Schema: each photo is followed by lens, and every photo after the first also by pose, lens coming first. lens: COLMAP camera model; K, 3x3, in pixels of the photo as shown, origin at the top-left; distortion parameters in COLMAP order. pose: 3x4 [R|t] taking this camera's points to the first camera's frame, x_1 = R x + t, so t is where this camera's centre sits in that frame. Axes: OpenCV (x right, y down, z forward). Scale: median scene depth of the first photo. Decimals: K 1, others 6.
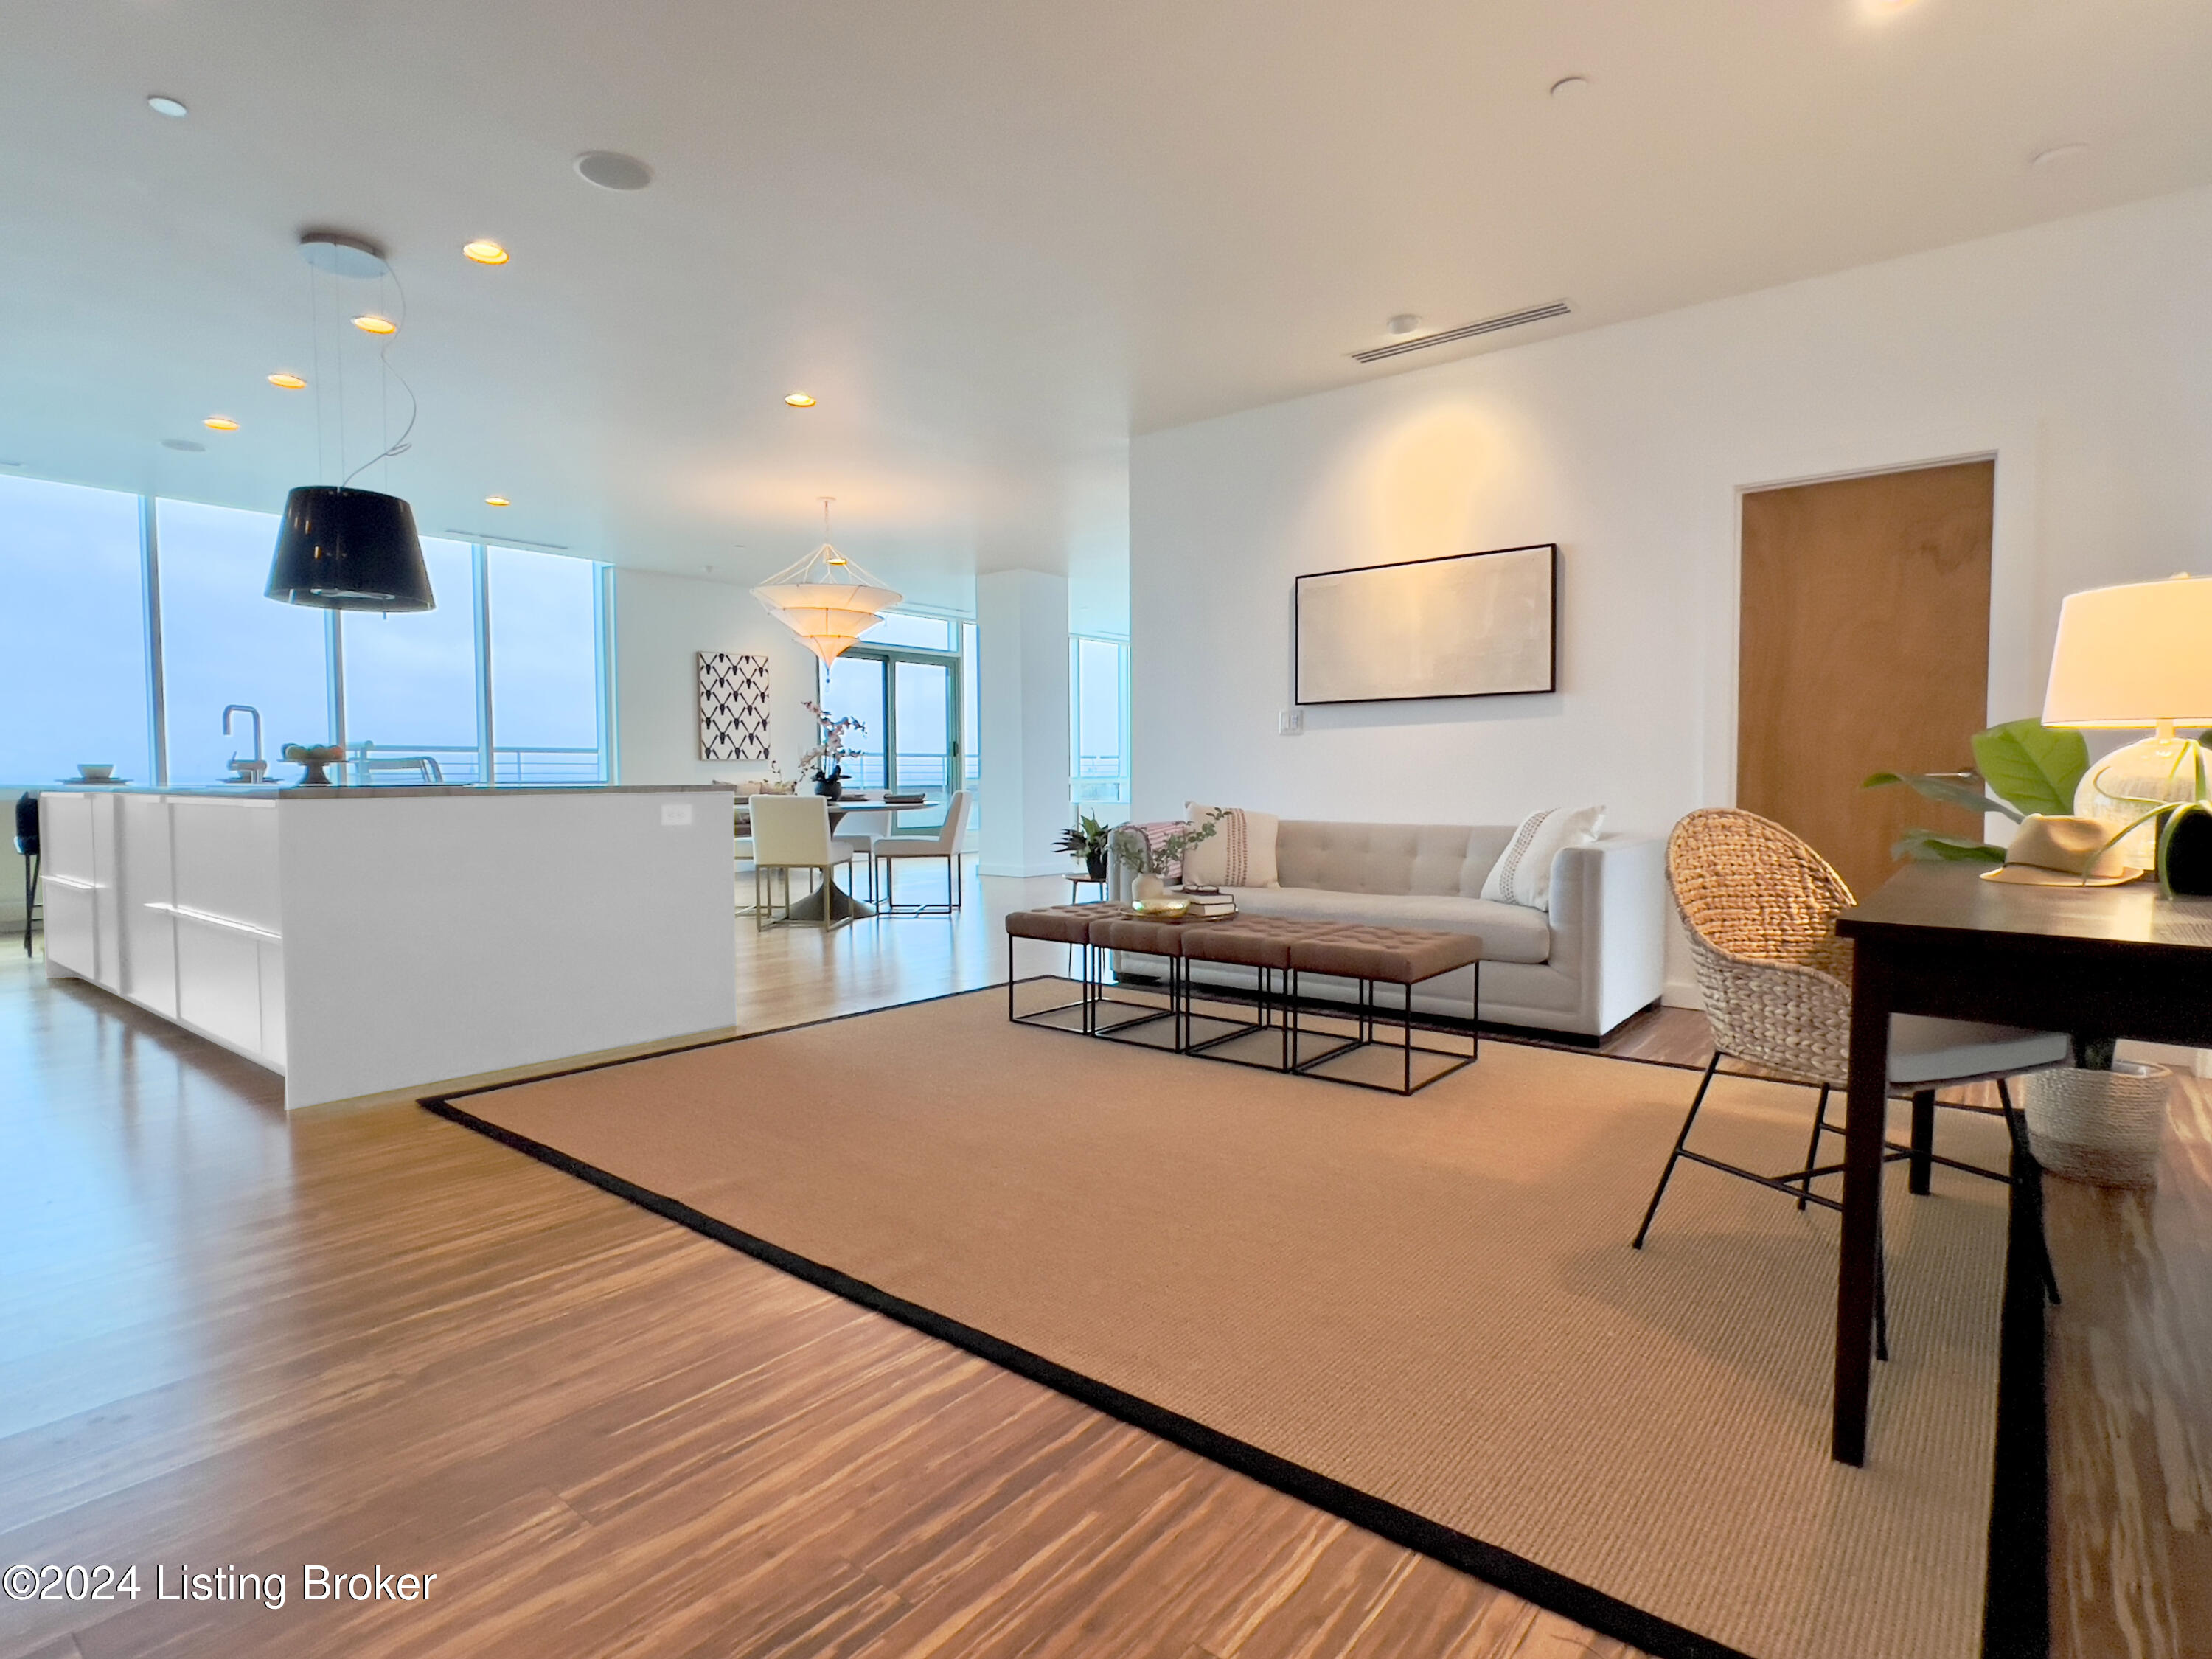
lens RADIAL K [[1157.5, 0, 1115.6], [0, 1157.5, 840.1], [0, 0, 1]] dist [-0.020715, -0.001730]
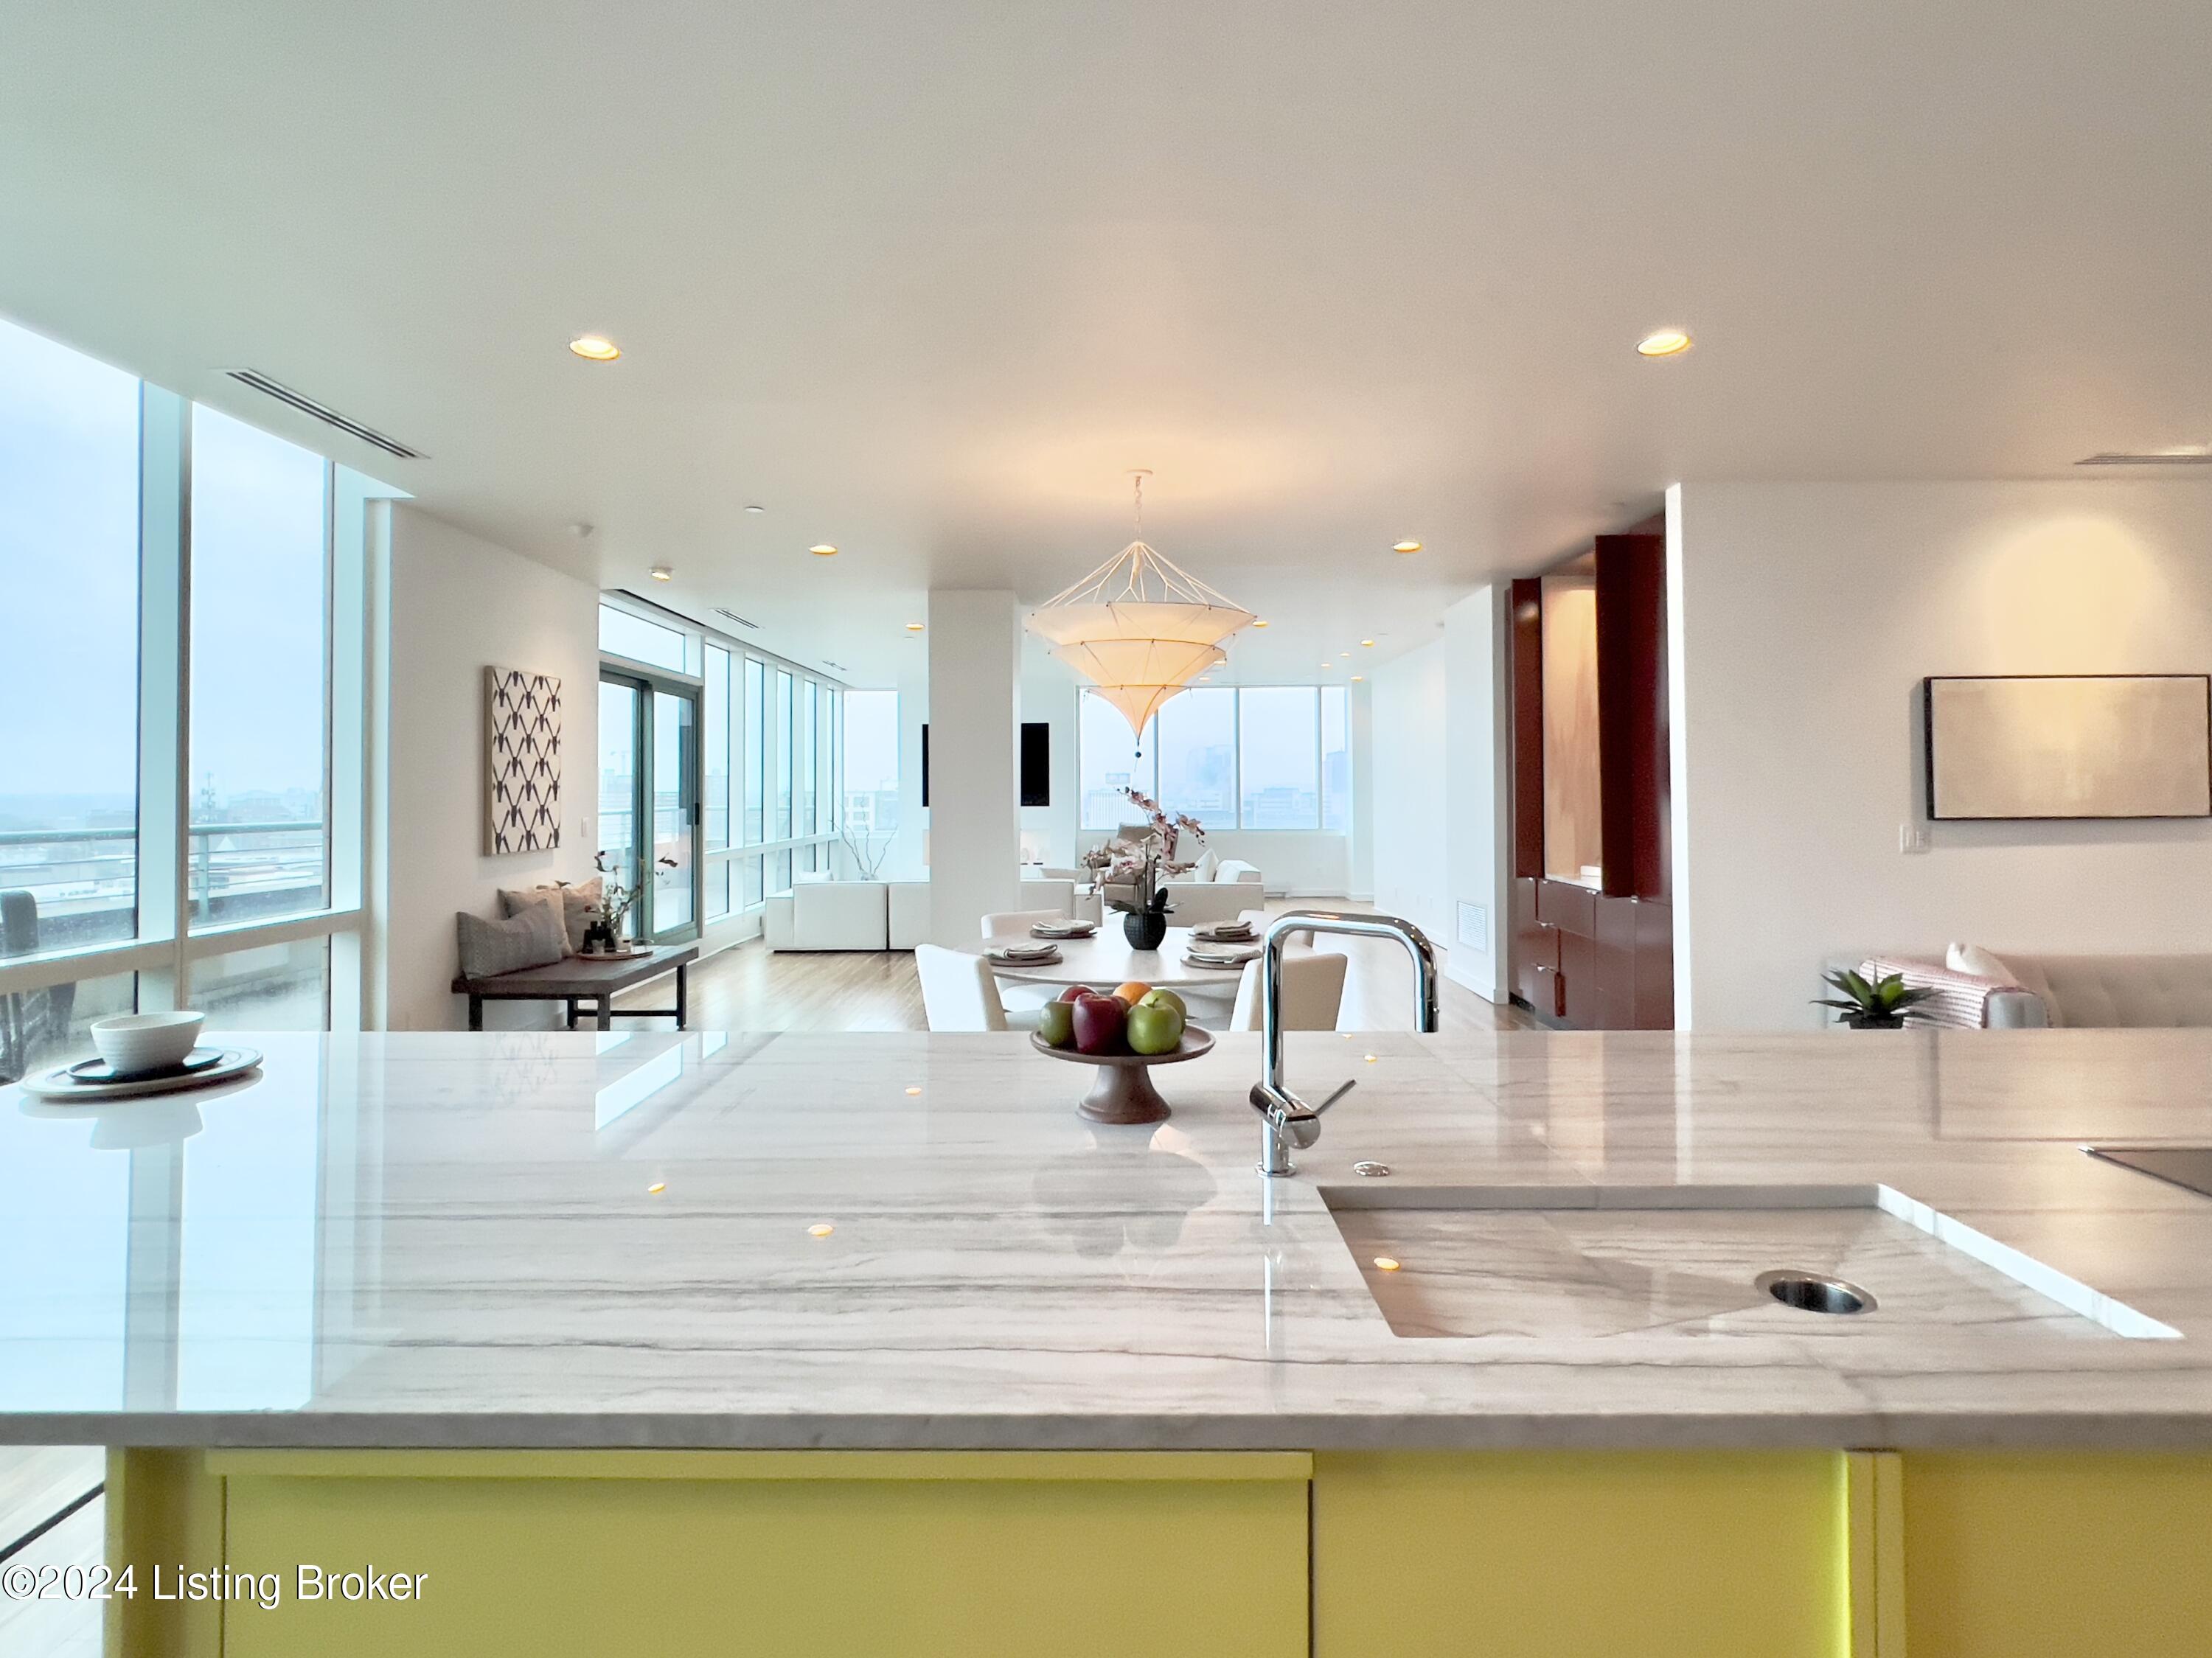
lens RADIAL K [[1131.0, 0, 1100.5], [0, 1131.0, 808.8], [0, 0, 1]] dist [-0.003301, -0.000204]
pose [[0.787360, -0.007343, 0.616450, -0.462472], [0.035021, 0.998847, -0.032833, -0.063471], [-0.615498, 0.047440, 0.786709, 0.375967]]
